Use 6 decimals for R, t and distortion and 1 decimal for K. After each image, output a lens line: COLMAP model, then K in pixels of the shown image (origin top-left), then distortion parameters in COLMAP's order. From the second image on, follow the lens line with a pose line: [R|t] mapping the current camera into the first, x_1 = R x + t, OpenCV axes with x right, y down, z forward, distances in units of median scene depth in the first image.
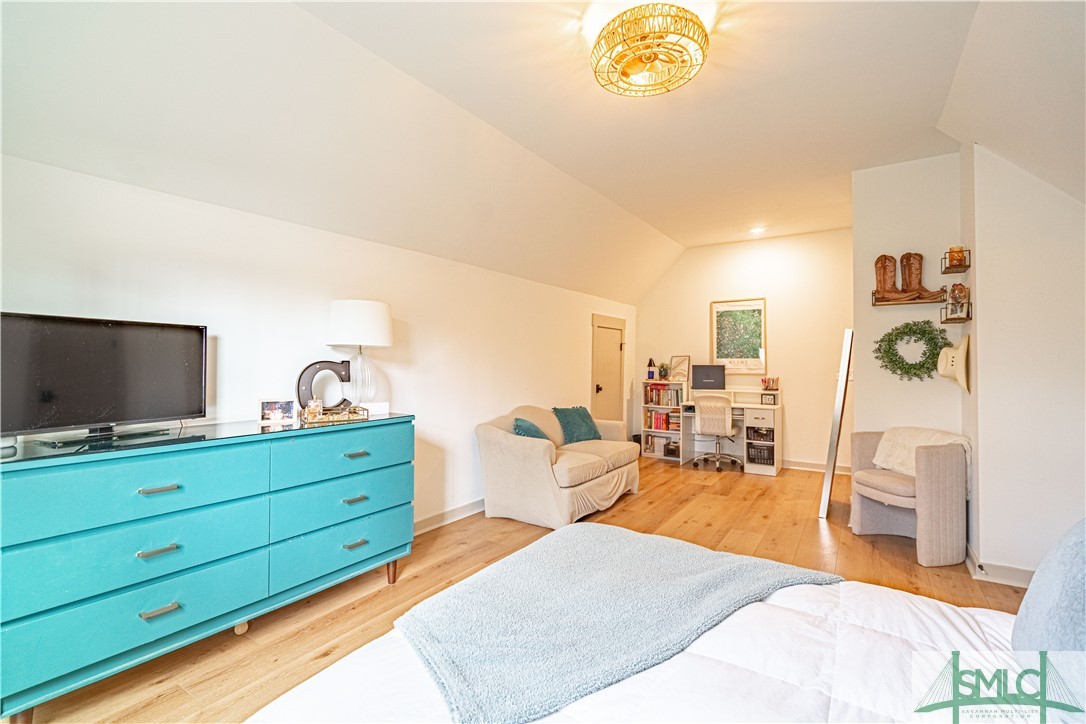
lens RADIAL K [[495.7, 0, 542.3], [0, 495.7, 357.8], [0, 0, 1]] dist [-0.001303, 0.000902]
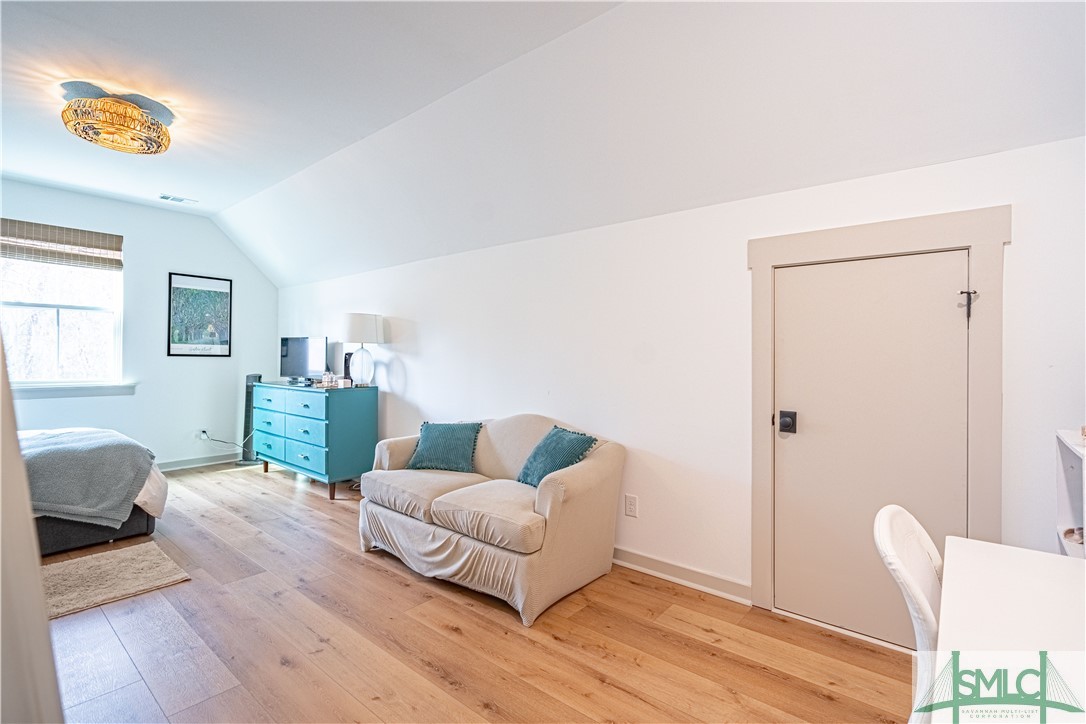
lens RADIAL K [[495.7, 0, 545.3], [0, 495.7, 356.3], [0, 0, 1]] dist [-0.001303, 0.000902]
pose [[-0.112645, -0.010480, -0.993580, 0.808879], [-0.005247, 0.999937, -0.009952, 0.021895], [0.993621, 0.004092, -0.112693, 1.303058]]
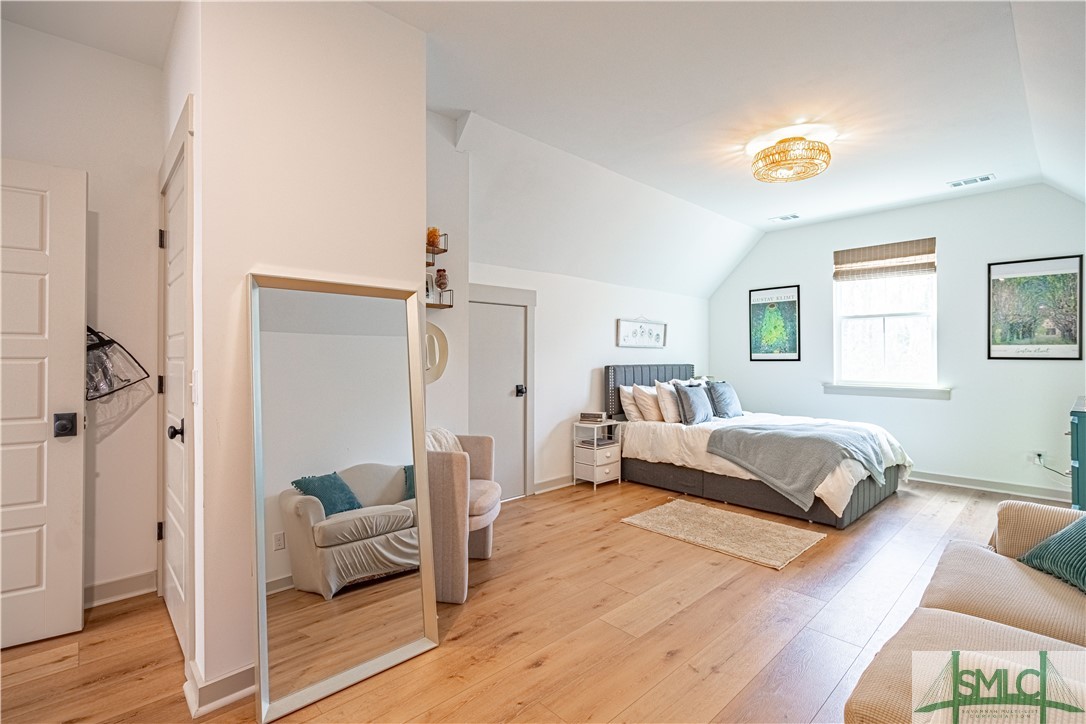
lens RADIAL K [[495.7, 0, 541.6], [0, 495.7, 359.7], [0, 0, 1]] dist [-0.001303, 0.000902]
pose [[-0.970269, -0.009304, 0.241852, 0.340930], [-0.007836, 0.999945, 0.007031, 0.014315], [-0.241904, 0.004927, -0.970288, 1.529761]]
